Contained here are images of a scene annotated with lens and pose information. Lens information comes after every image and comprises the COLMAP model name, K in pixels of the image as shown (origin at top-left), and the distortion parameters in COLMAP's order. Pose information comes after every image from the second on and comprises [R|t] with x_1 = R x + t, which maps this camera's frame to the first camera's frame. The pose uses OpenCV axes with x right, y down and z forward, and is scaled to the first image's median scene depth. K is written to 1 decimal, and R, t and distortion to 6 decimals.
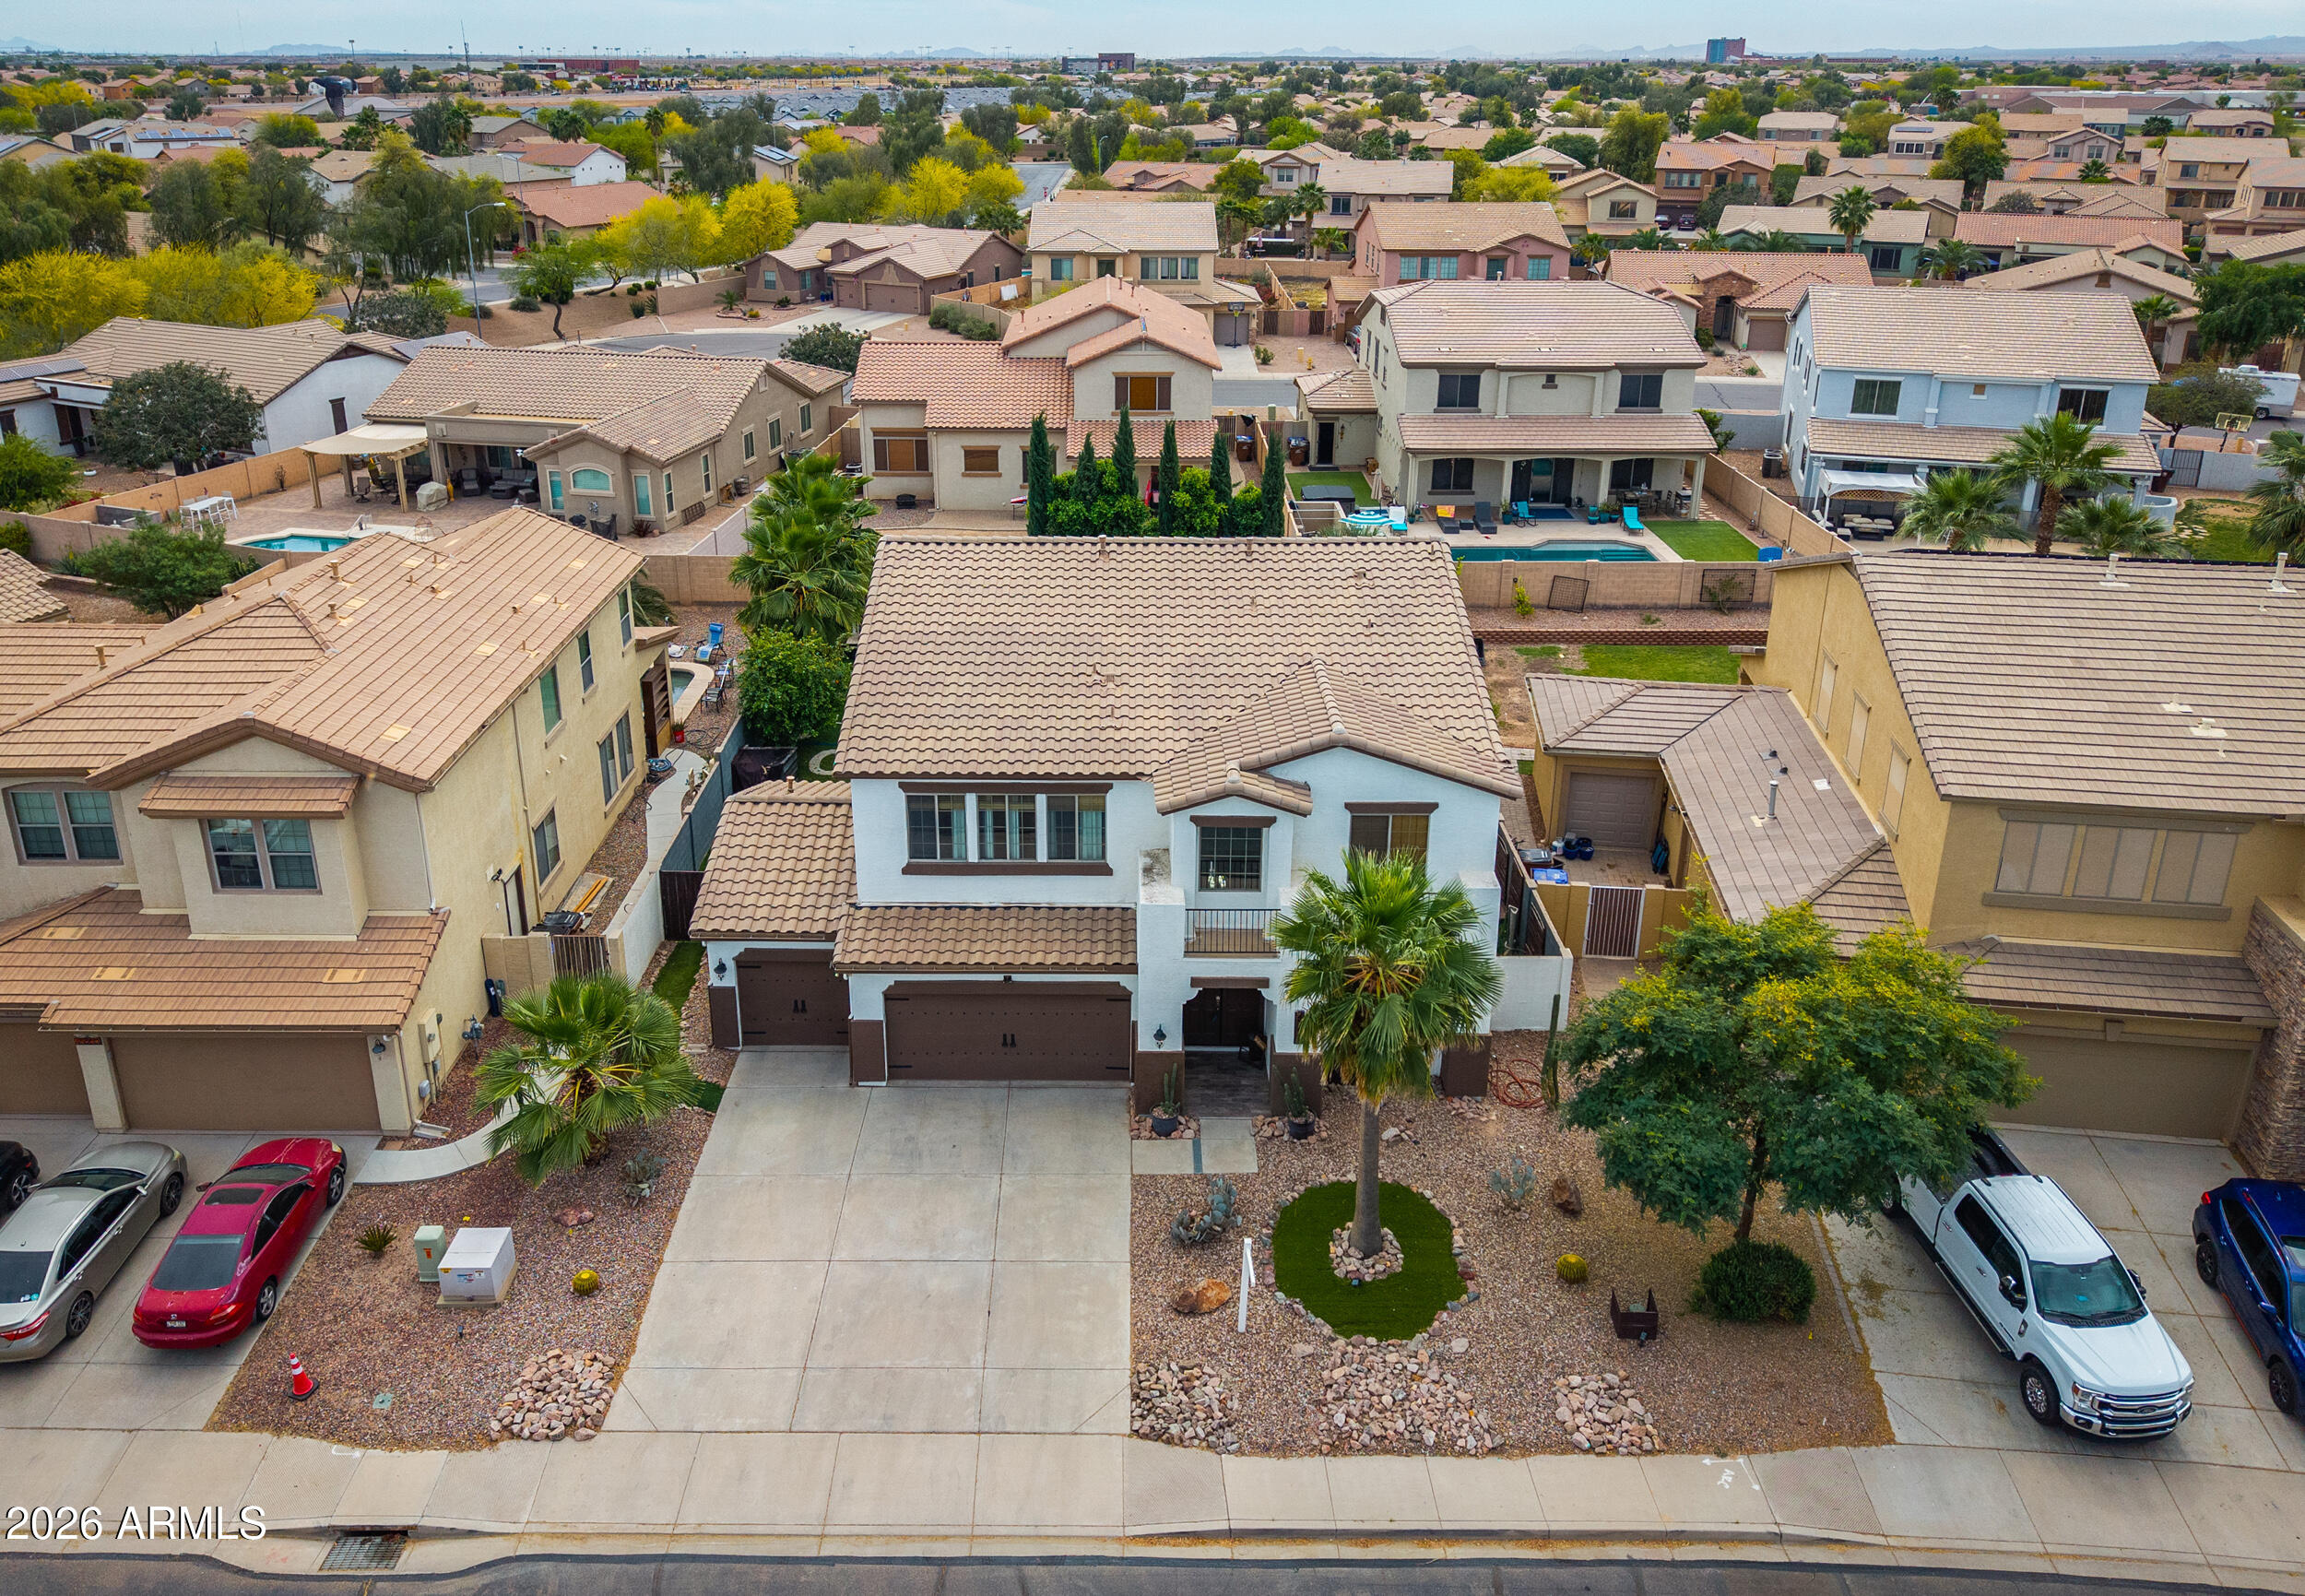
lens RADIAL K [[1618.7, 0, 1152.5], [0, 1618.7, 798.0], [0, 0, 1]] dist [0.038256, -0.001141]
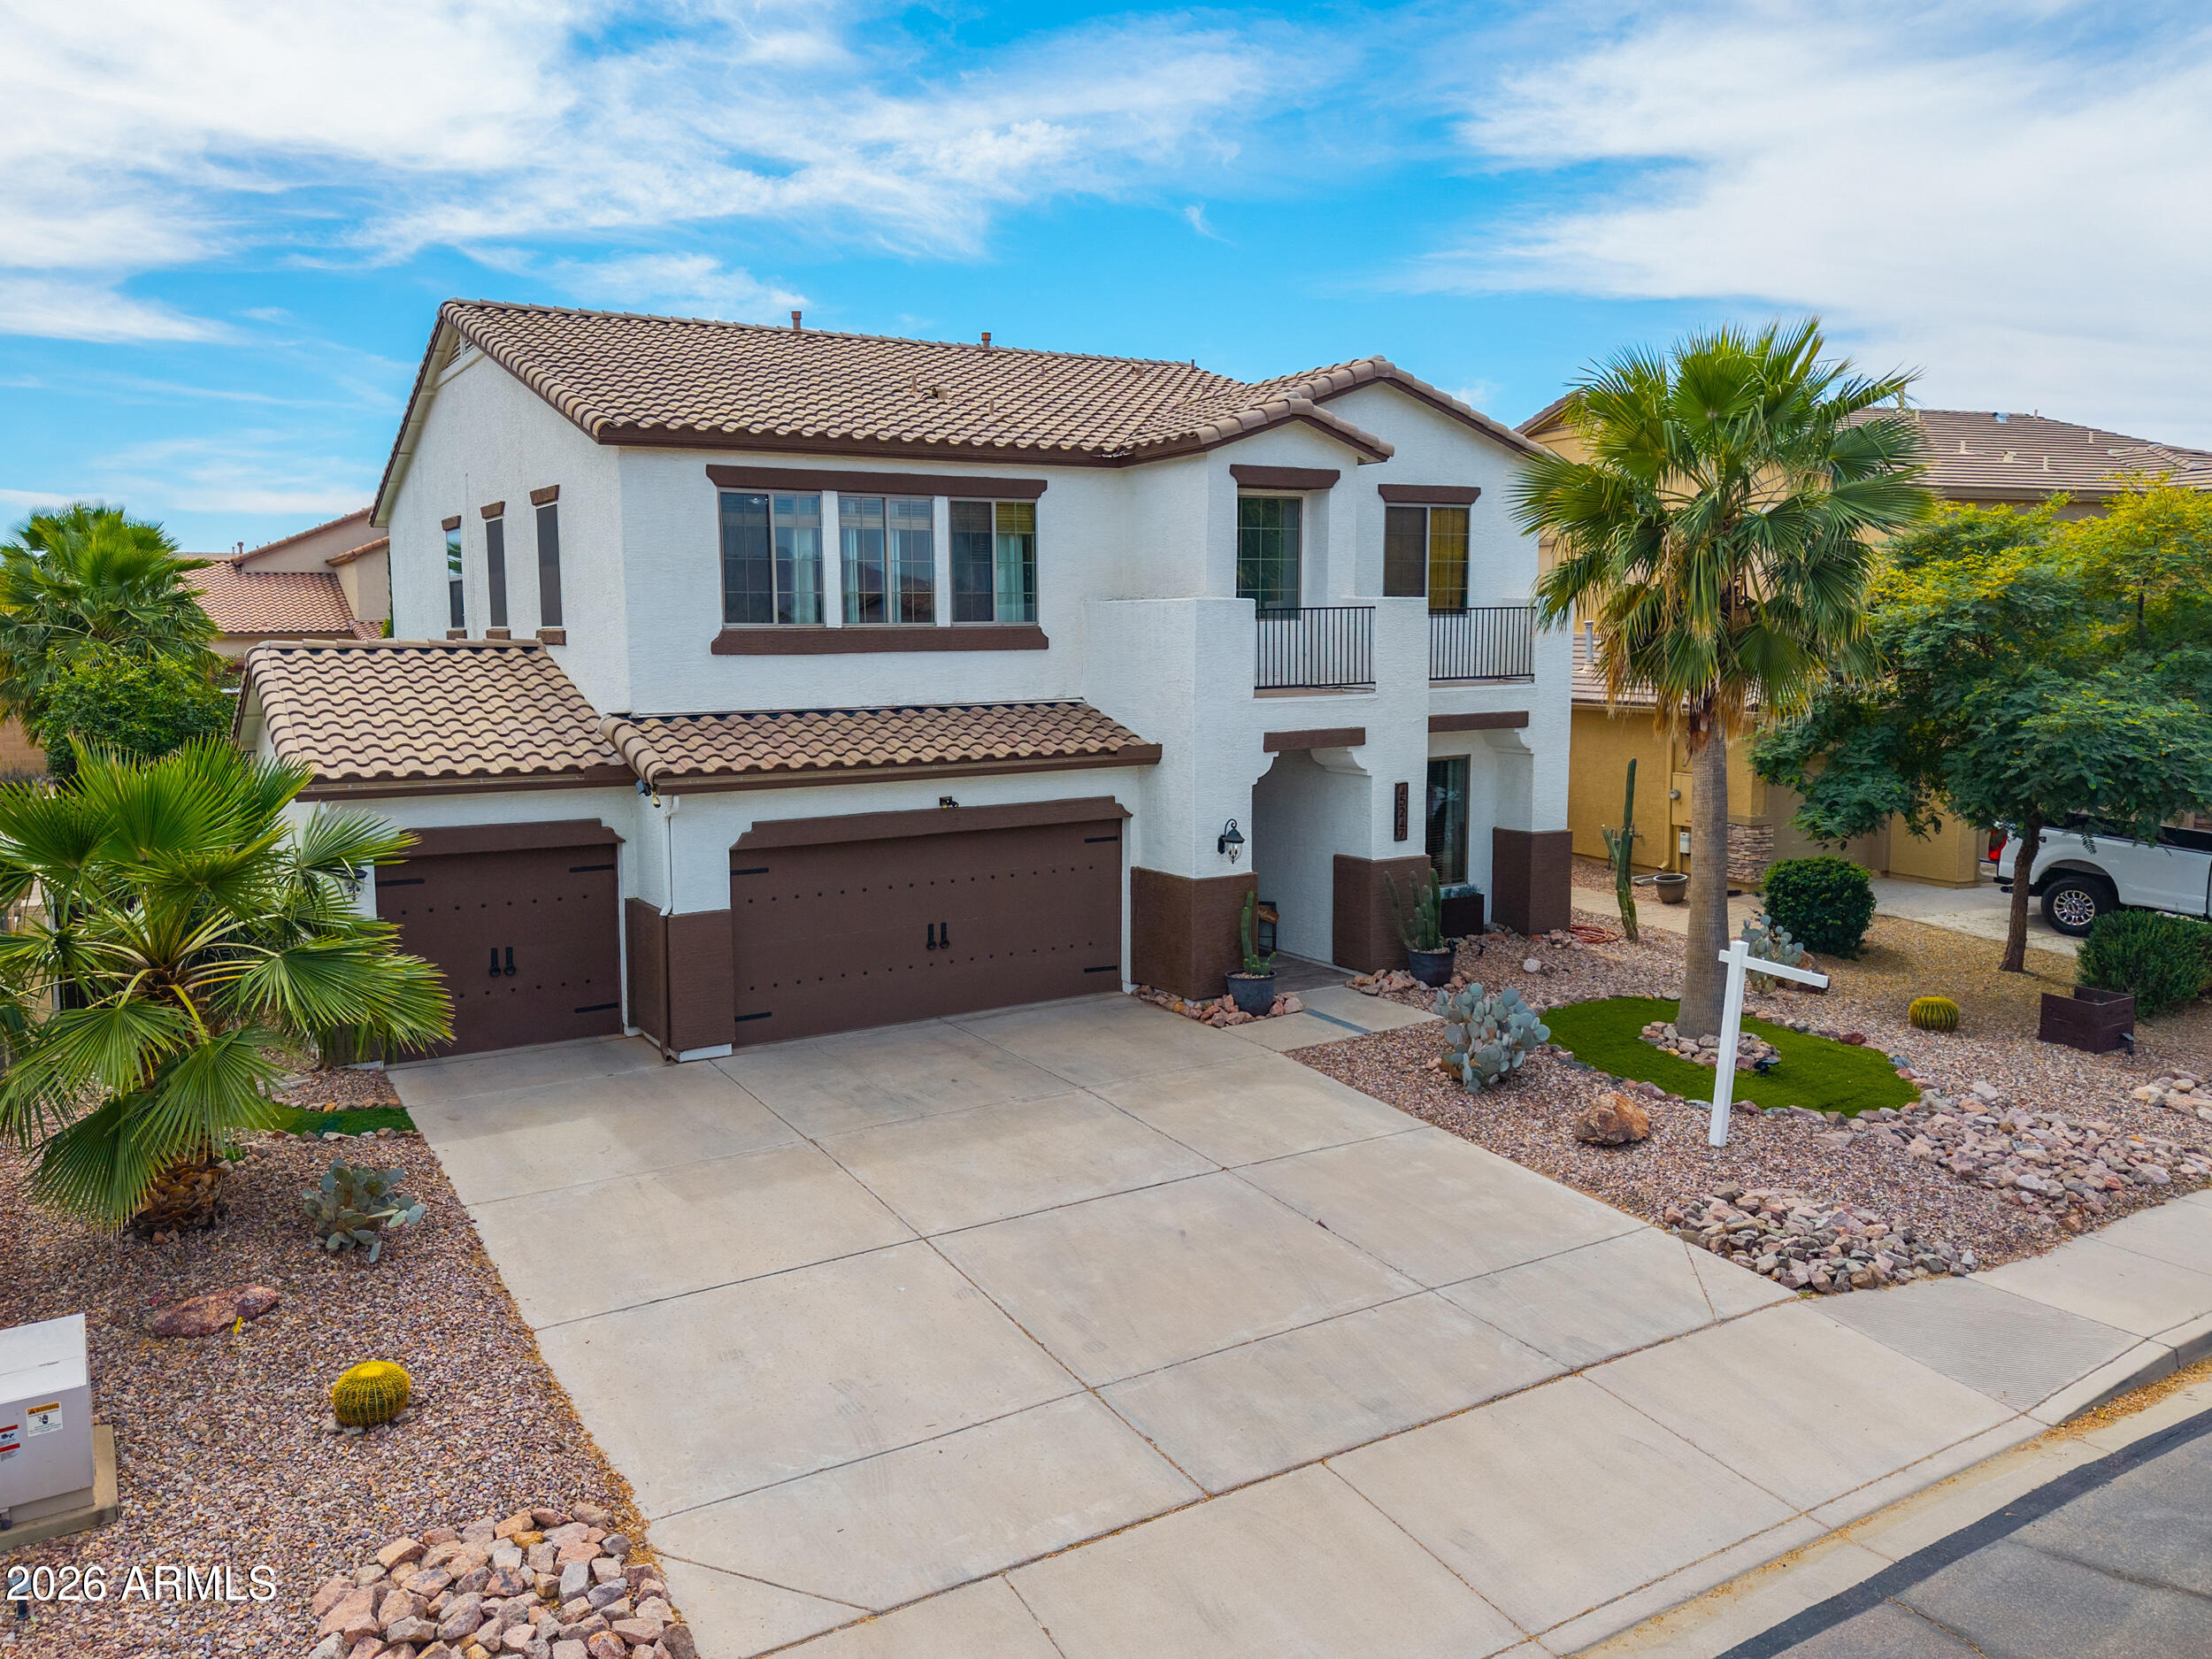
lens RADIAL K [[1566.1, 0, 1106.0], [0, 1566.1, 829.5], [0, 0, 1]] dist [0.059439, -0.057109]
pose [[0.868117, -0.096952, 0.486800, -0.343803], [0.211566, 0.959463, -0.186202, 0.261496], [-0.449013, 0.264635, 0.853437, 0.570743]]
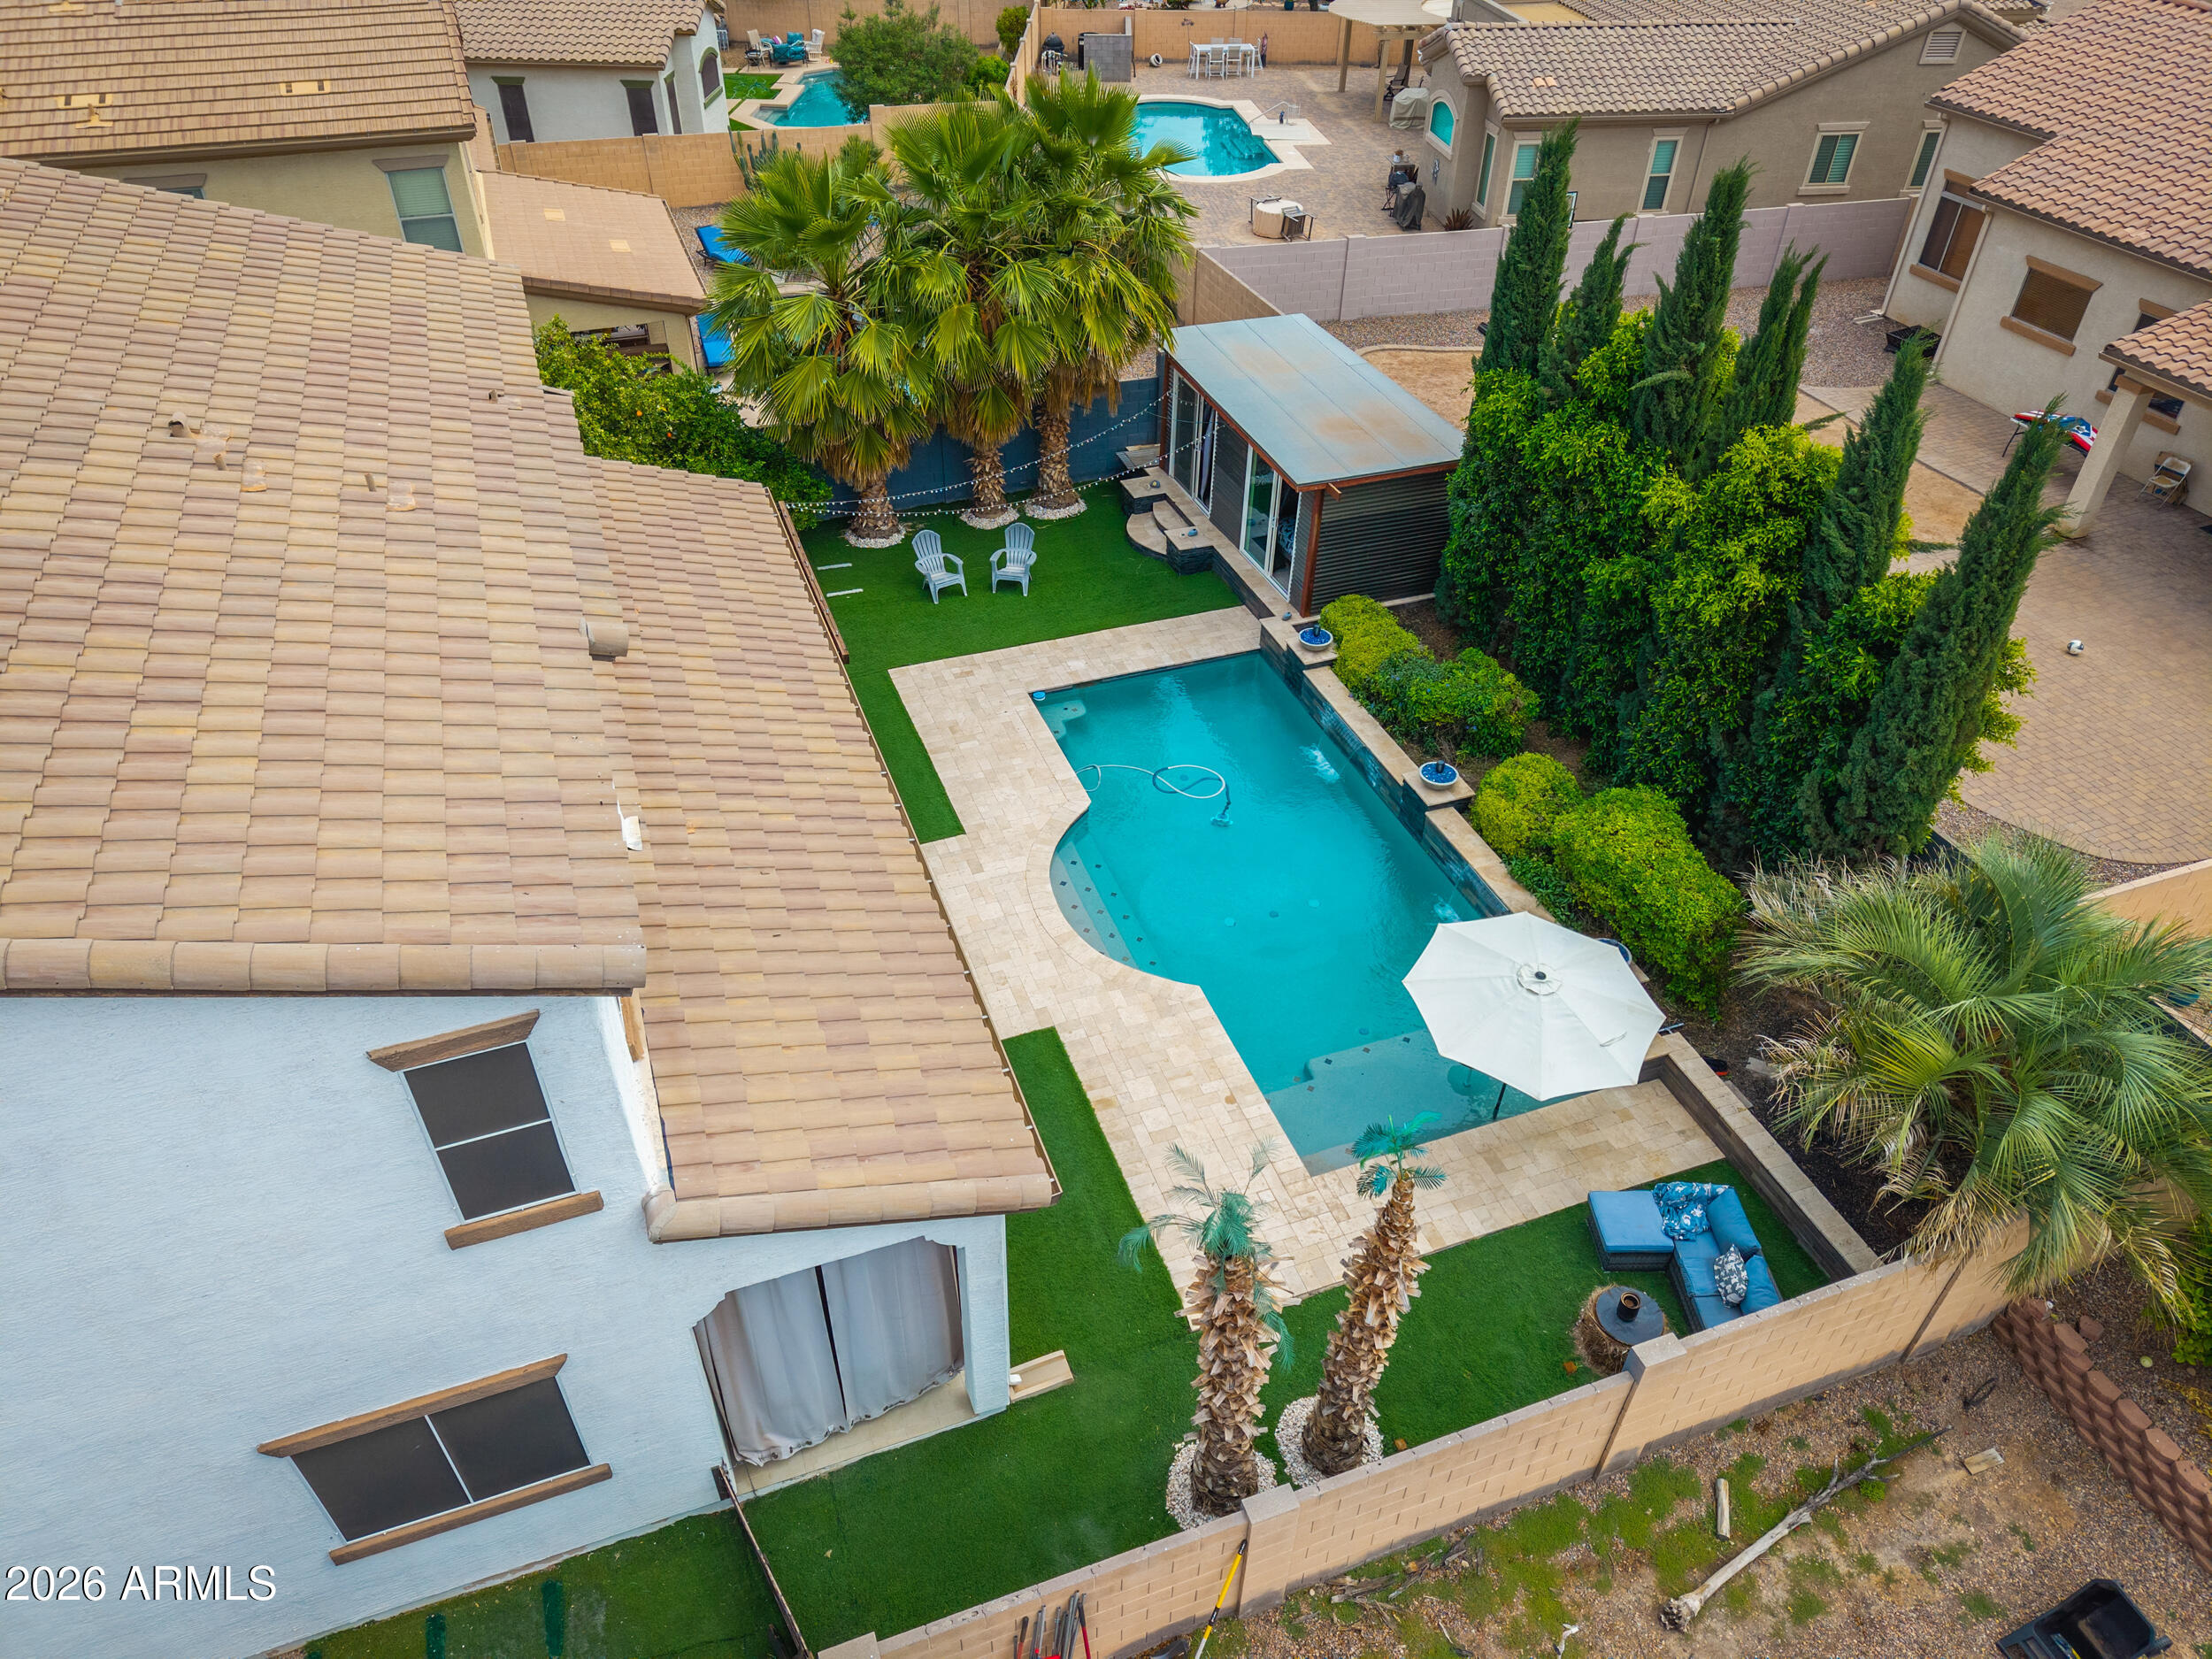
lens RADIAL K [[1566.1, 0, 1106.0], [0, 1566.1, 829.5], [0, 0, 1]] dist [0.059439, -0.057109]
pose [[0.321756, 0.571058, -0.755225, 0.496478], [-0.385918, 0.807476, 0.446150, -0.445056], [0.864604, 0.147903, 0.480192, 1.442474]]
